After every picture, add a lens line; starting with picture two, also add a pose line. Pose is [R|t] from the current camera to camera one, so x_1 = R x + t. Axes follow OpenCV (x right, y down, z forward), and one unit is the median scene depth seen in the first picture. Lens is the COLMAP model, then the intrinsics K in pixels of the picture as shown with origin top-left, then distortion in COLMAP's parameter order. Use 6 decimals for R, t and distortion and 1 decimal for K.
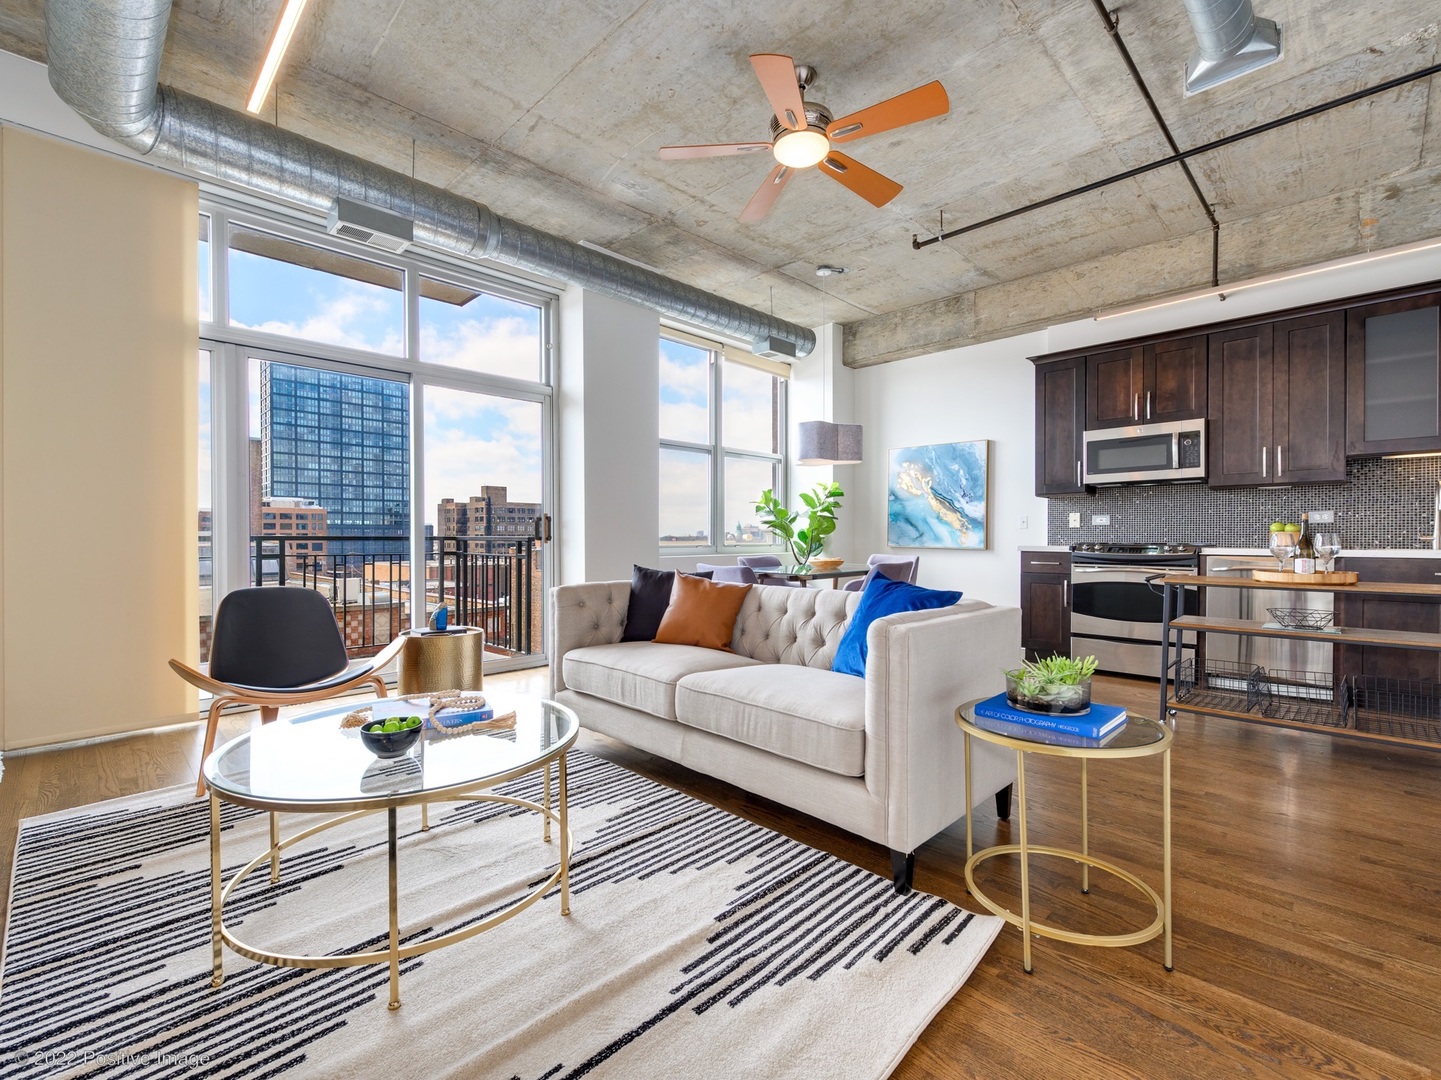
lens RADIAL K [[643.1, 0, 717.2], [0, 643.1, 542.1], [0, 0, 1]] dist [0.001984, -0.001052]
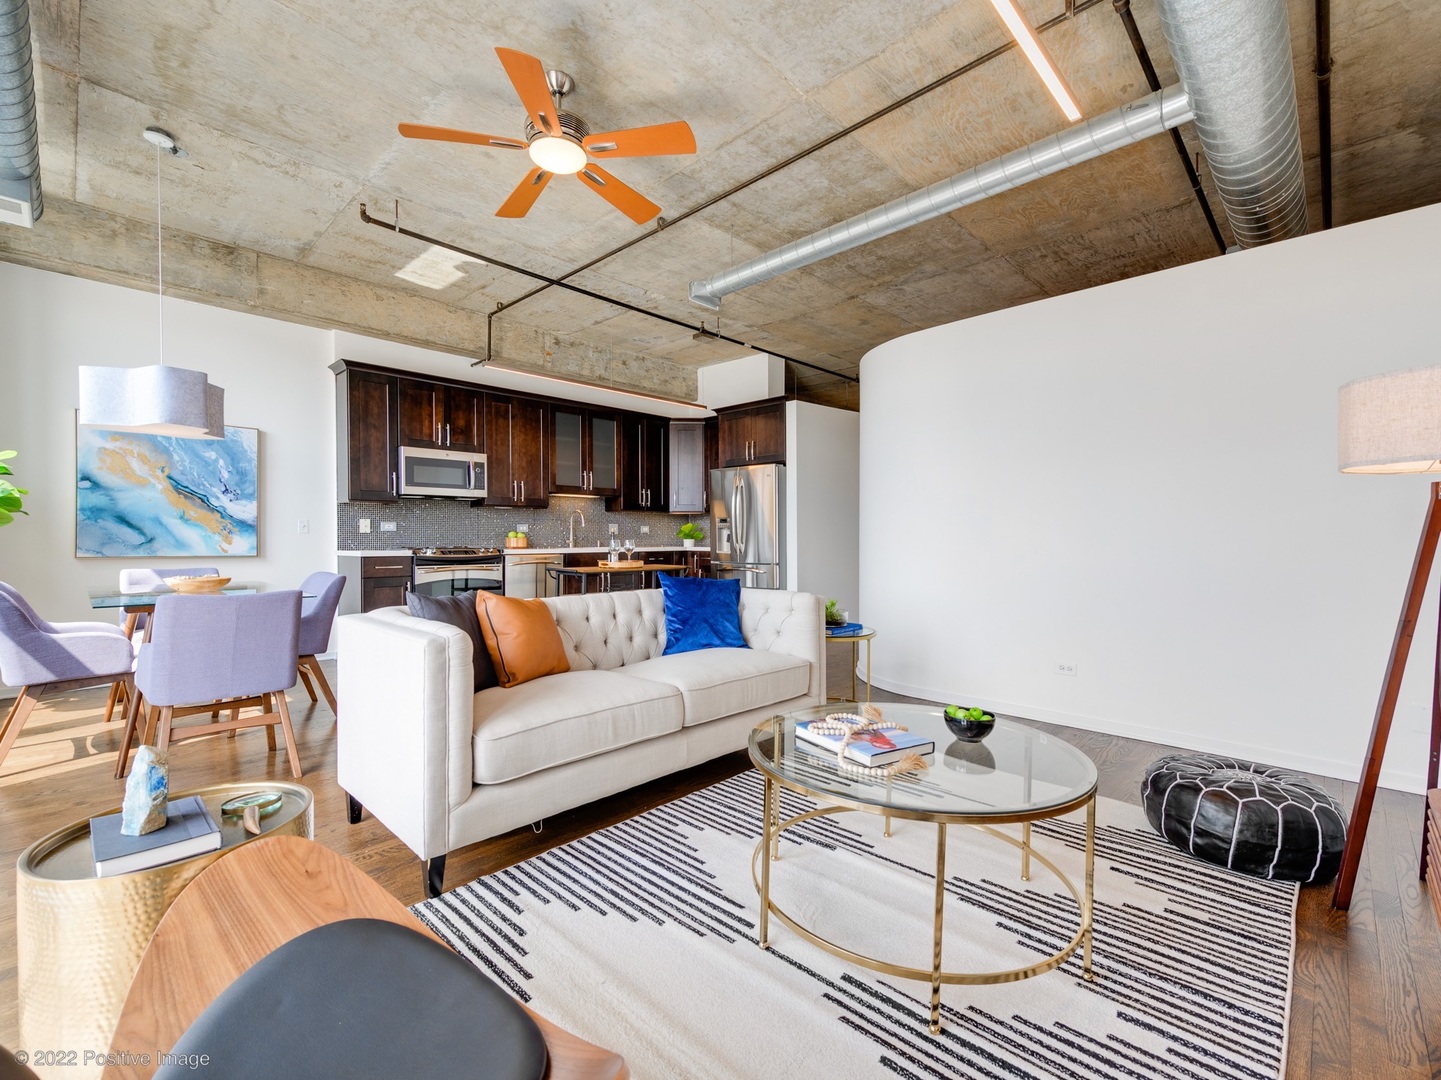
lens RADIAL K [[632.7, 0, 721.9], [0, 632.7, 544.2], [0, 0, 1]] dist [0.003316, -0.000407]
pose [[-0.020774, -0.010428, 0.999730, -0.440894], [0.008921, 0.999904, 0.010615, -0.008881], [-0.999744, 0.009140, -0.020679, 0.396785]]
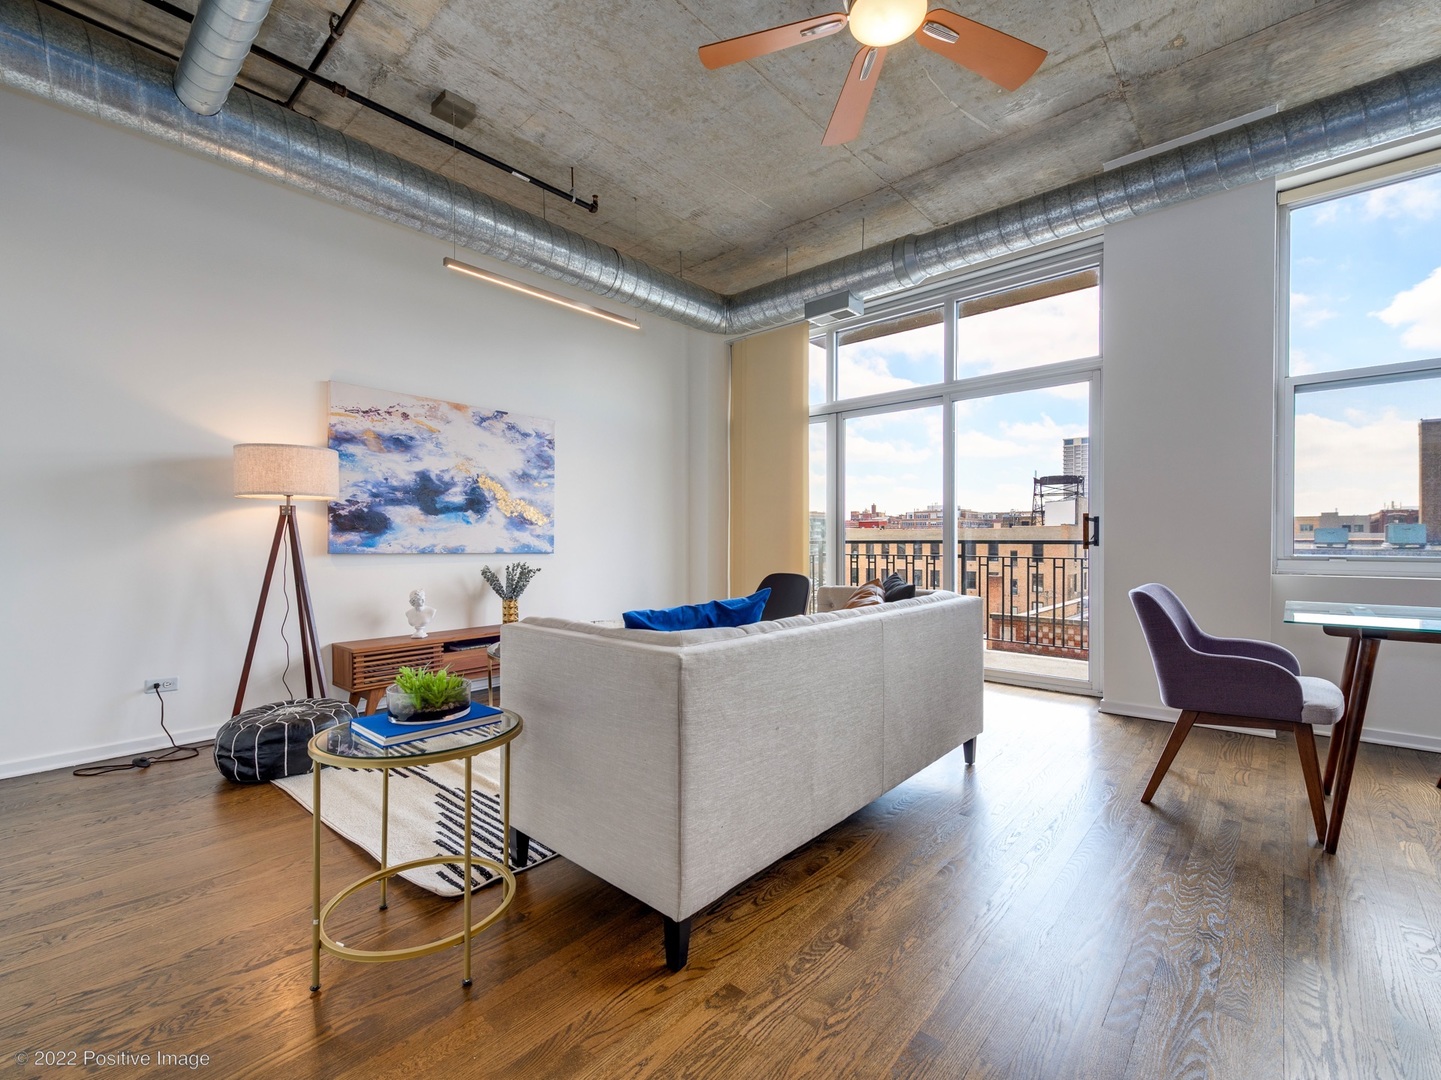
lens RADIAL K [[632.7, 0, 721.9], [0, 632.7, 544.2], [0, 0, 1]] dist [0.003316, -0.000407]
pose [[0.060069, 0.006950, -0.998170, 0.434826], [-0.006880, 0.999955, 0.006548, -0.005474], [0.998171, 0.006474, 0.060114, 0.398830]]
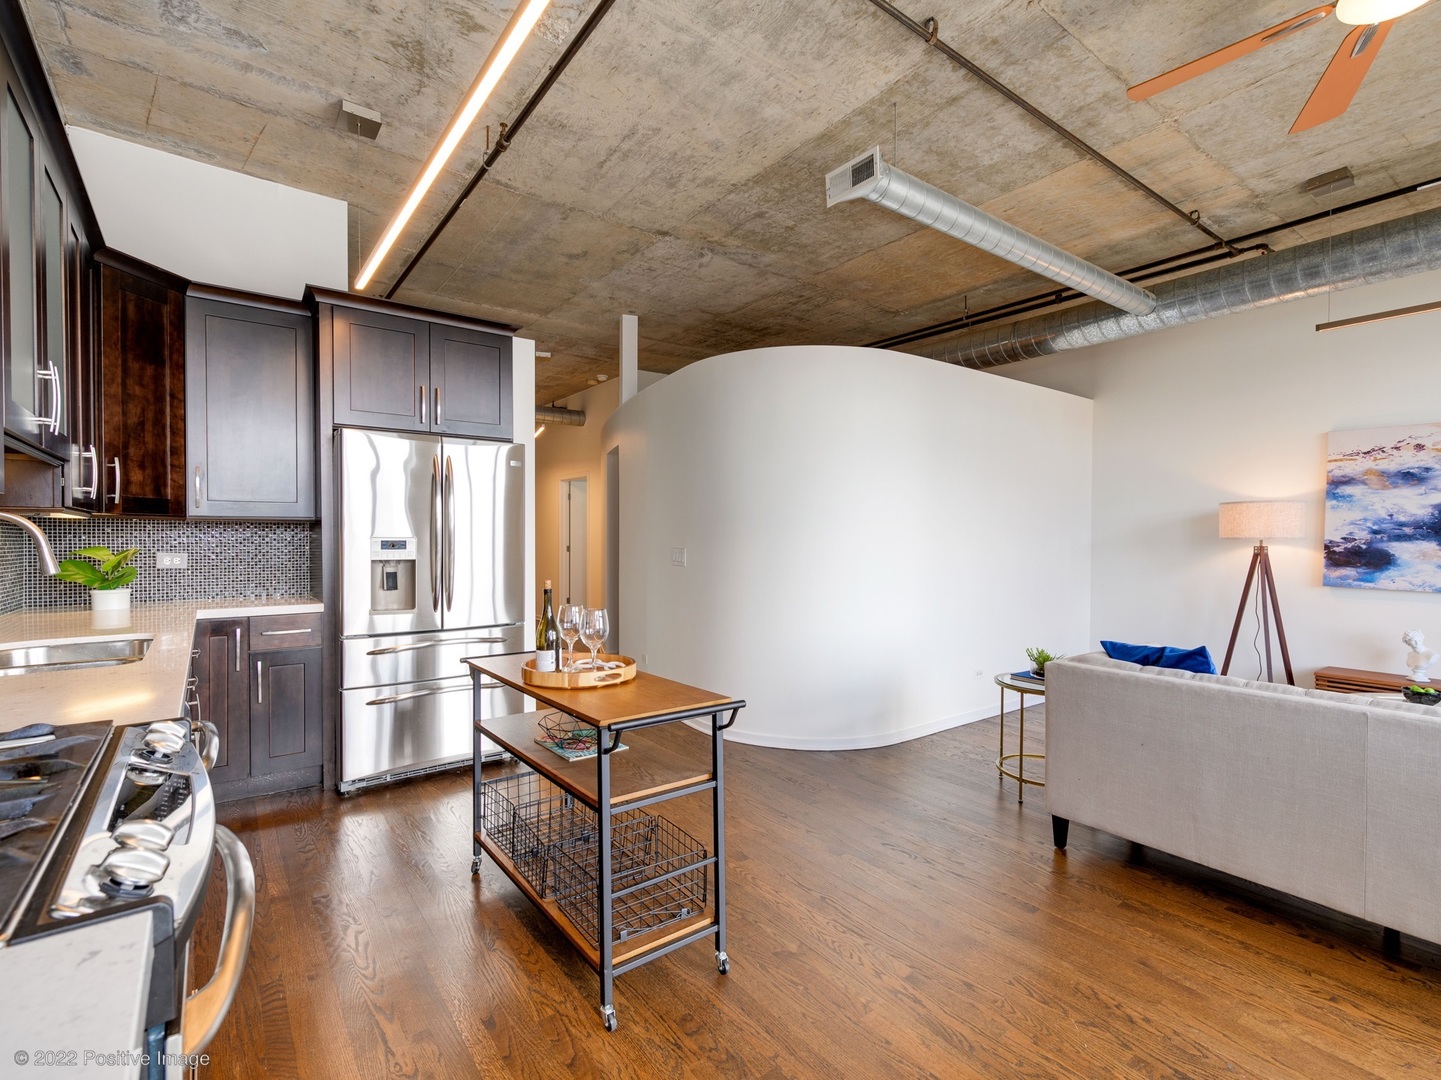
lens RADIAL K [[682.3, 0, 720.6], [0, 682.3, 544.2], [0, 0, 1]] dist [0.003407, -0.000106]
pose [[-0.989789, -0.002329, 0.142522, 0.343805], [0.000392, 0.999818, 0.019063, -0.050410], [-0.142540, 0.018924, -0.989608, 0.894491]]
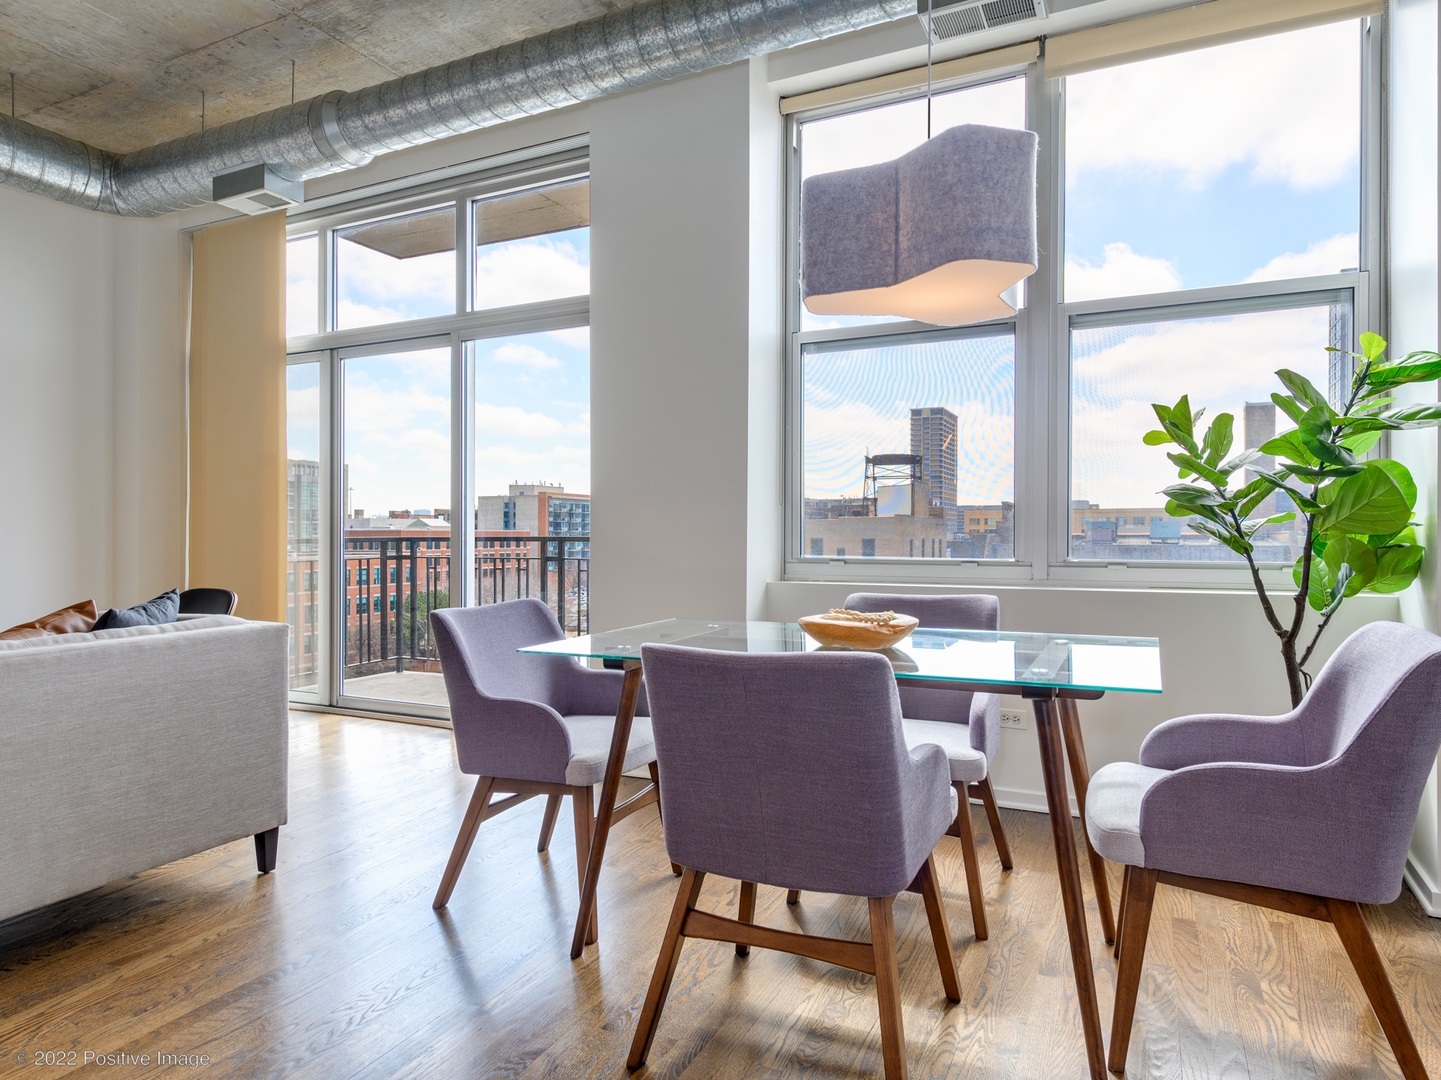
lens RADIAL K [[875.5, 0, 723.1], [0, 875.5, 536.4], [0, 0, 1]] dist [0.001110, -0.000330]
pose [[0.334508, 0.002495, -0.942390, 0.467466], [-0.007001, 0.999975, 0.000162, -0.009912], [0.942367, 0.006543, 0.334517, 0.689702]]
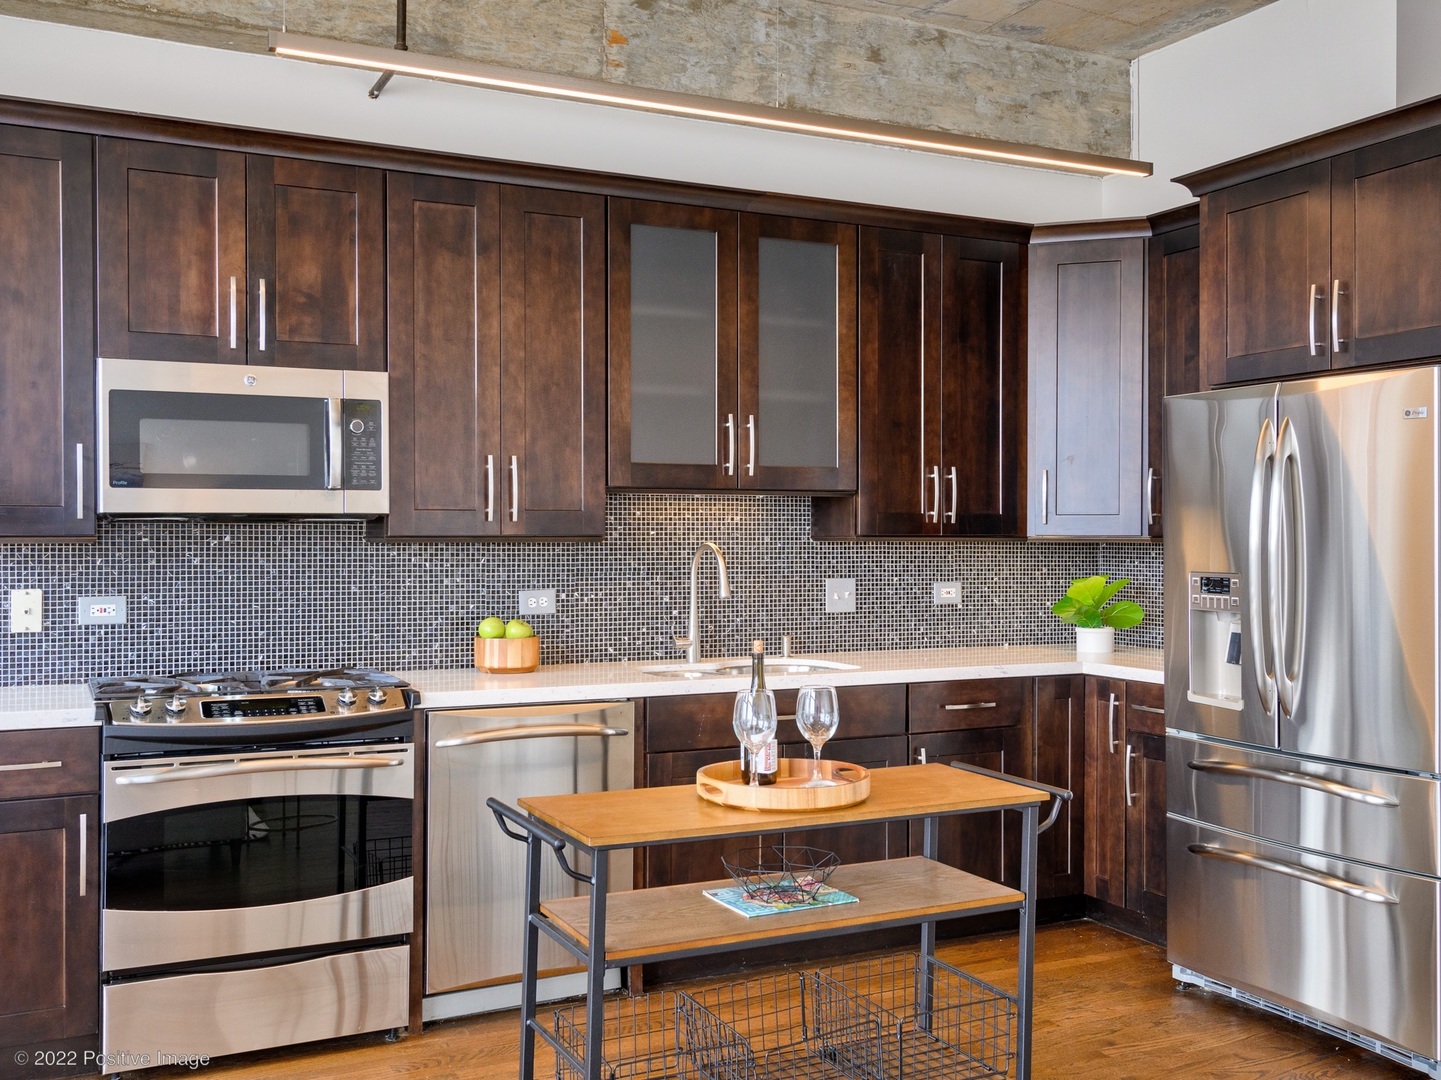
lens RADIAL K [[1391.5, 0, 720.5], [0, 1391.5, 540.0], [0, 0, 1]] dist [0.019133, 0.000462]
pose [[0.321225, -0.002123, 0.947001, -0.017408], [0.005758, 0.999983, 0.000289, -0.062221], [-0.946985, 0.005360, 0.321232, 0.379824]]
